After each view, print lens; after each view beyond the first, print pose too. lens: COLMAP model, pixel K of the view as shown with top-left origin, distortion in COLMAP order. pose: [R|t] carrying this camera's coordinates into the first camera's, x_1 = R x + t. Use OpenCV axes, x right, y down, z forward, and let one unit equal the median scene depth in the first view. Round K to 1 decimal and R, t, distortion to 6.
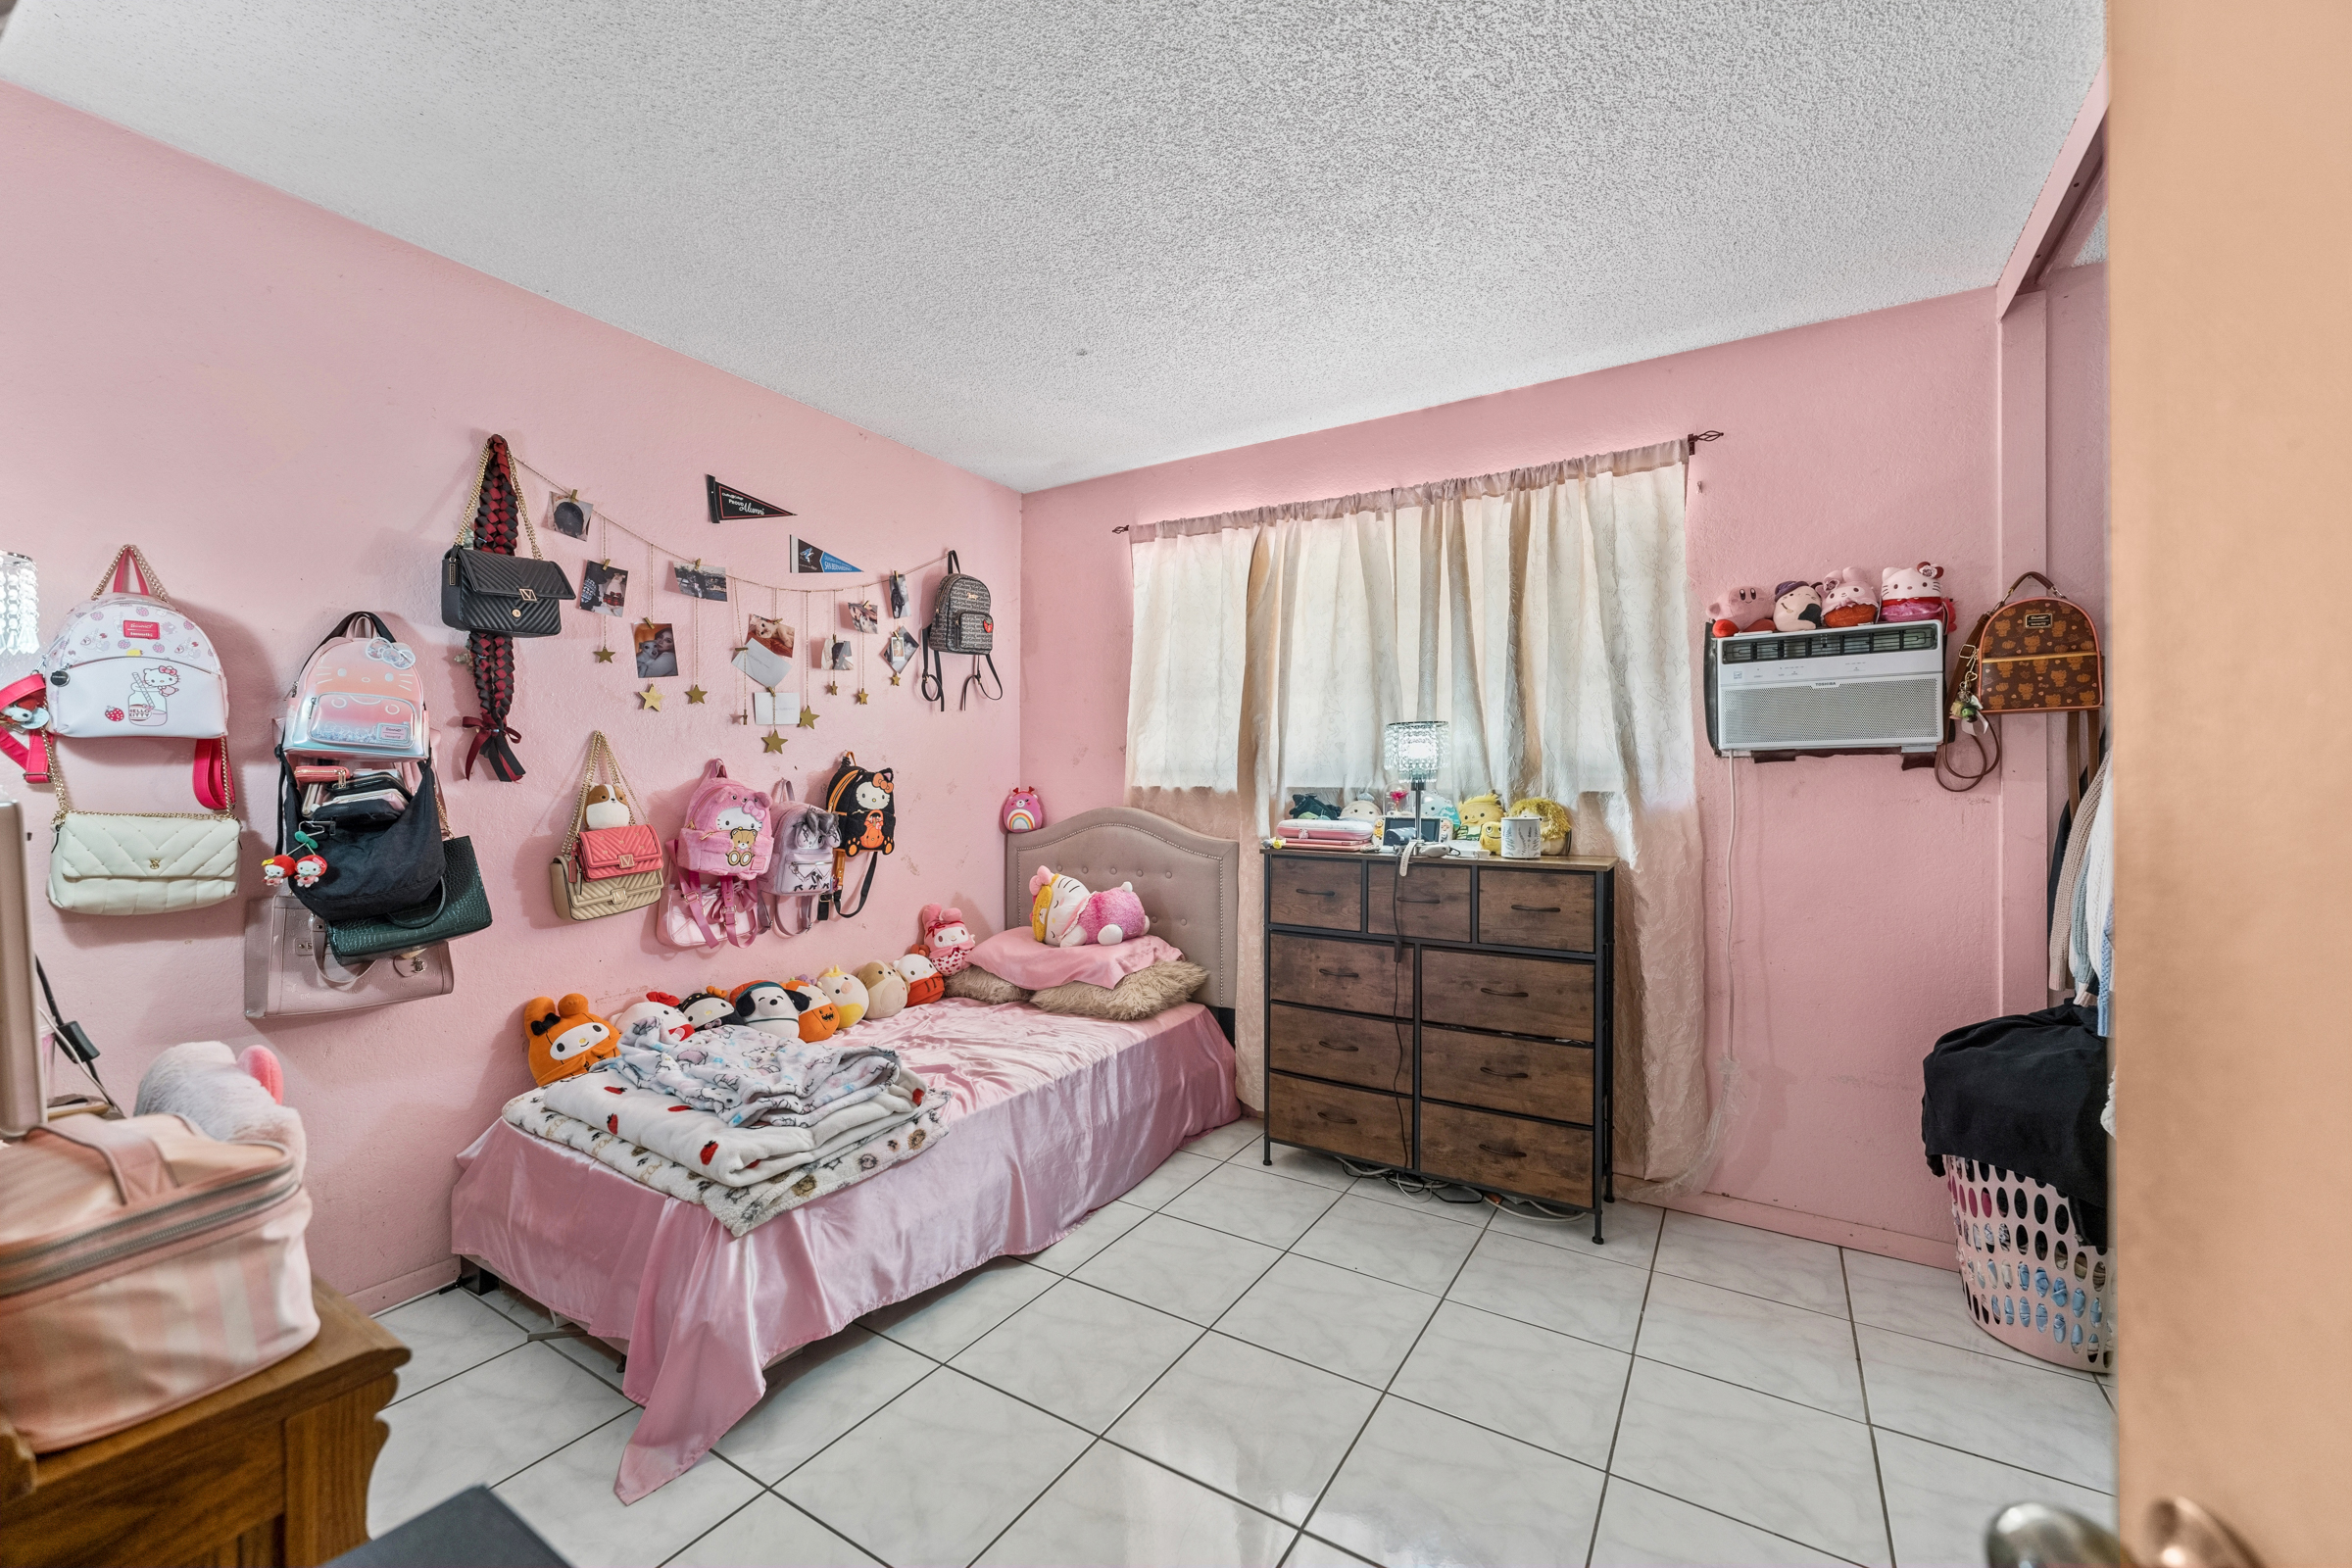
lens RADIAL K [[938.5, 0, 1173.6], [0, 938.5, 772.1], [0, 0, 1]] dist [0.000391, -0.000214]
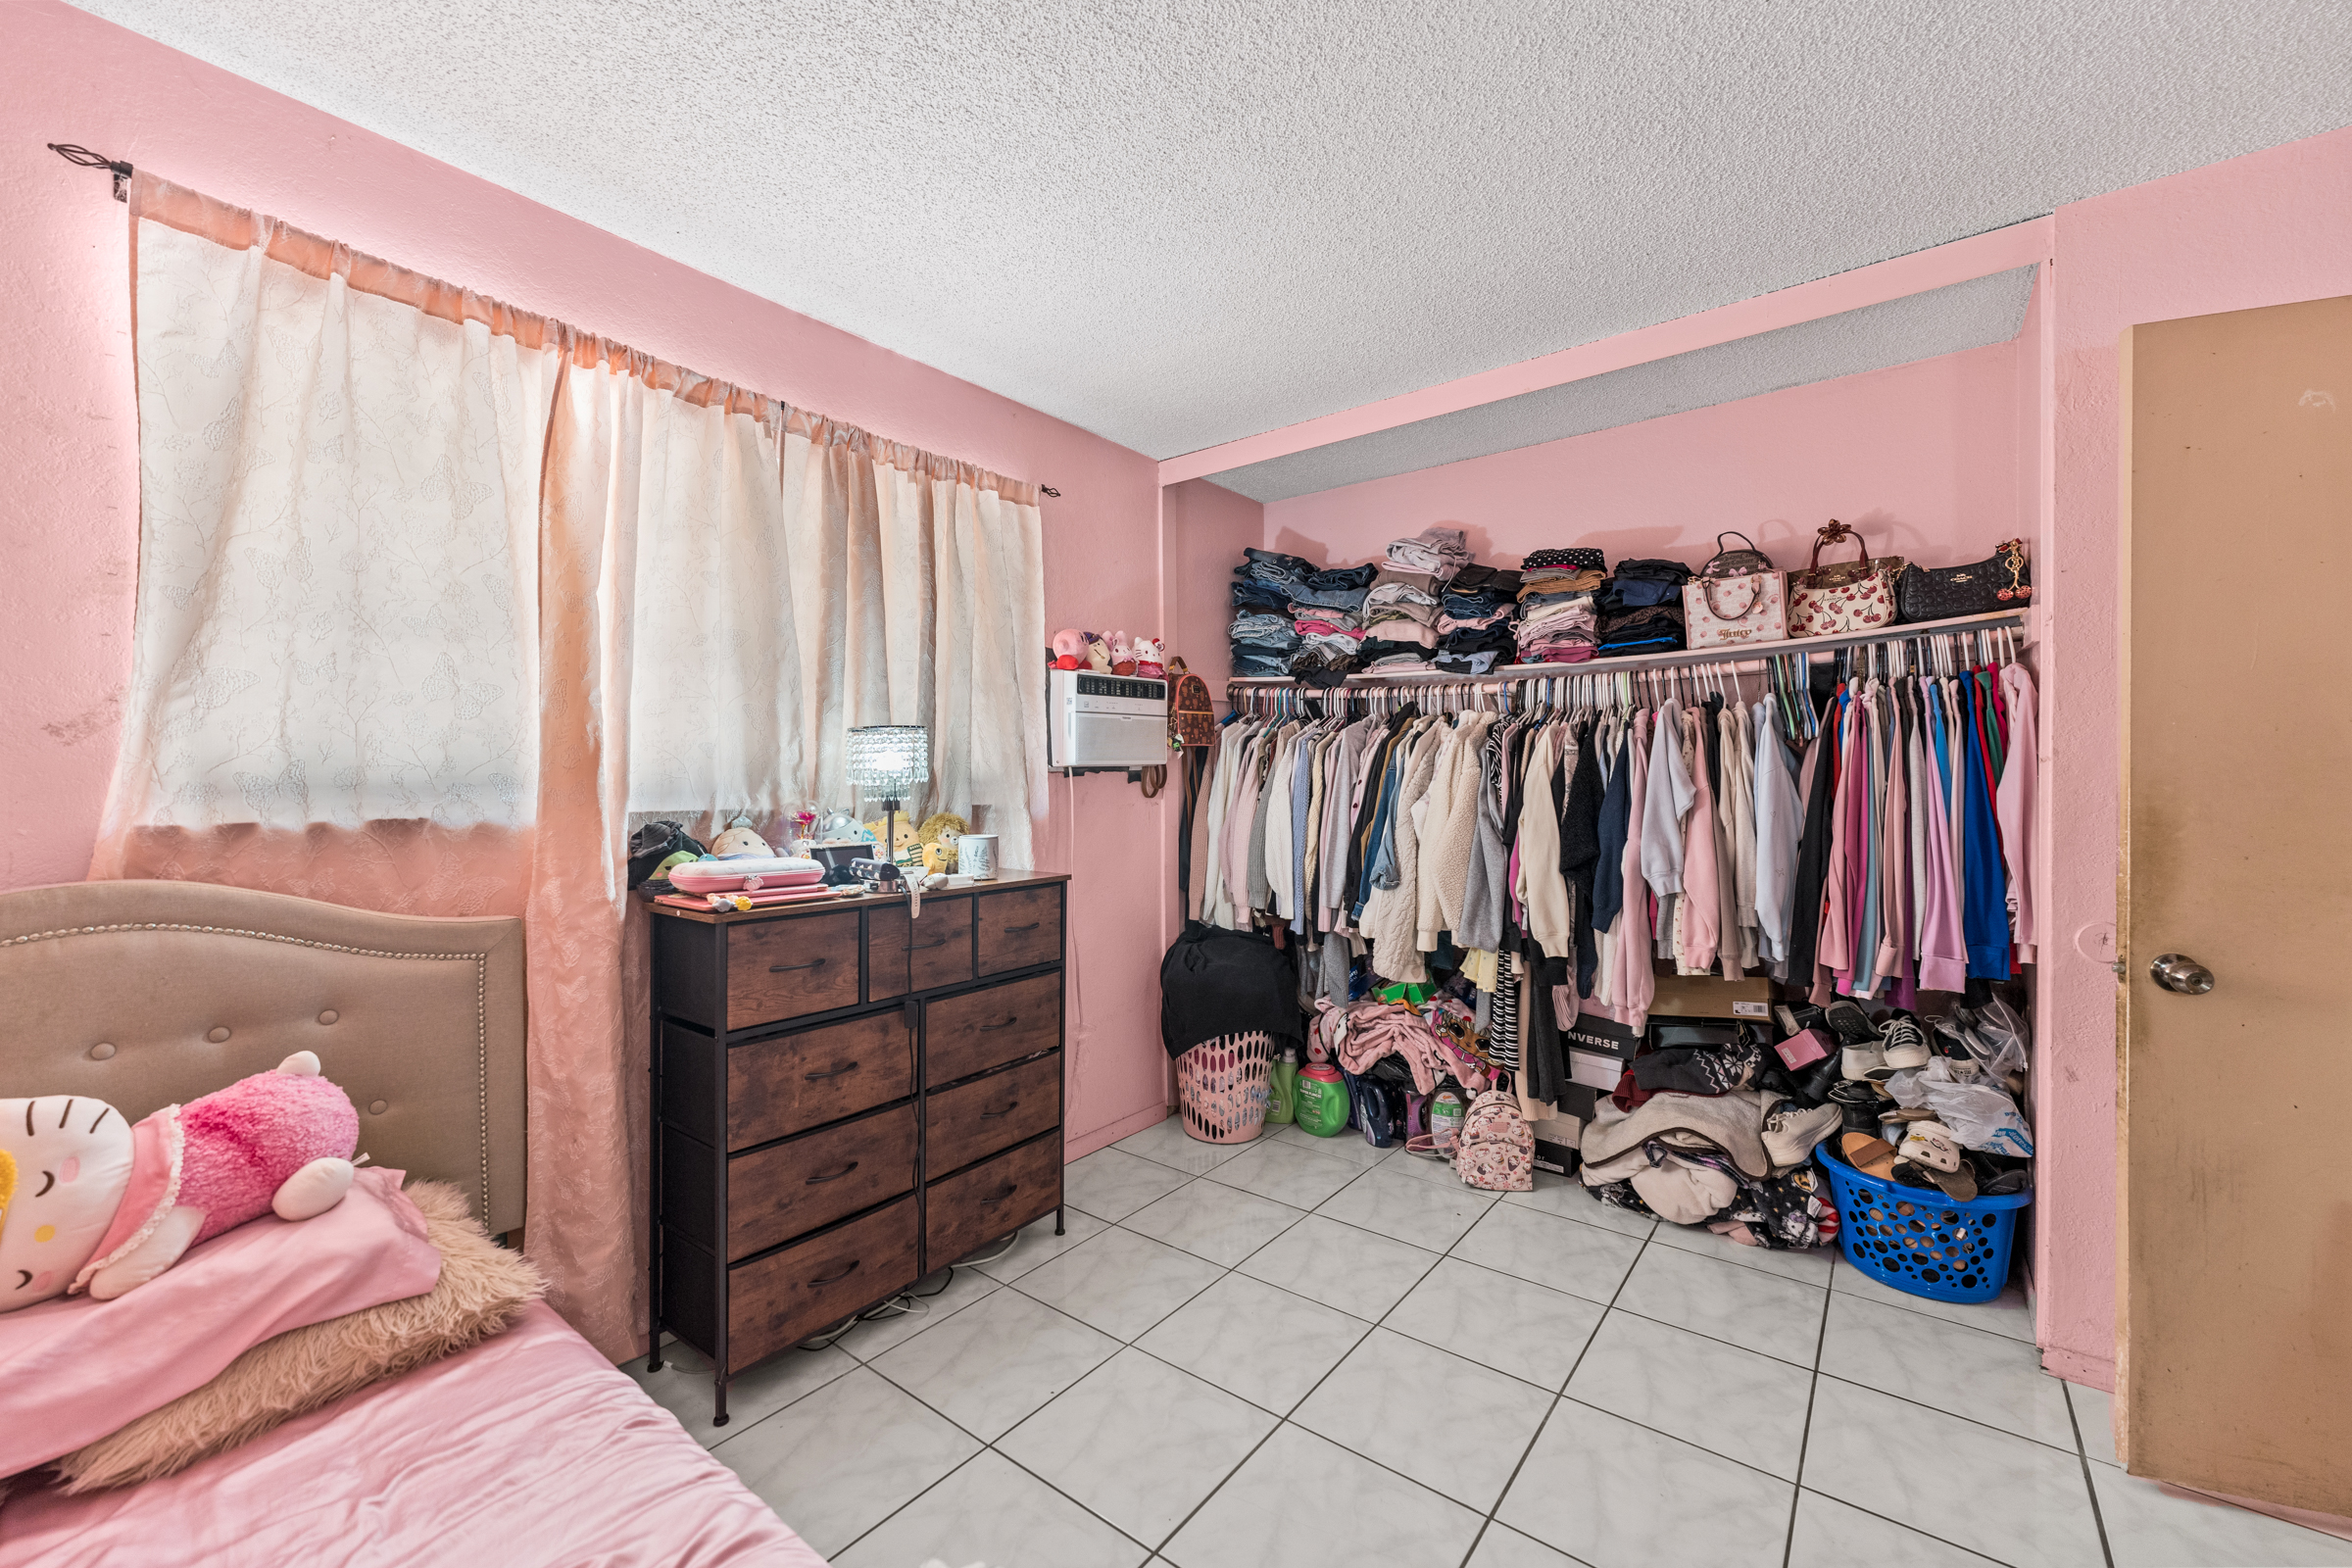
lens RADIAL K [[938.5, 0, 1173.6], [0, 938.5, 772.1], [0, 0, 1]] dist [0.000391, -0.000214]
pose [[0.100958, 0.003719, 0.994884, -0.522534], [-0.006151, 0.999976, -0.003114, -0.012479], [-0.994872, -0.005805, 0.100978, 0.689862]]
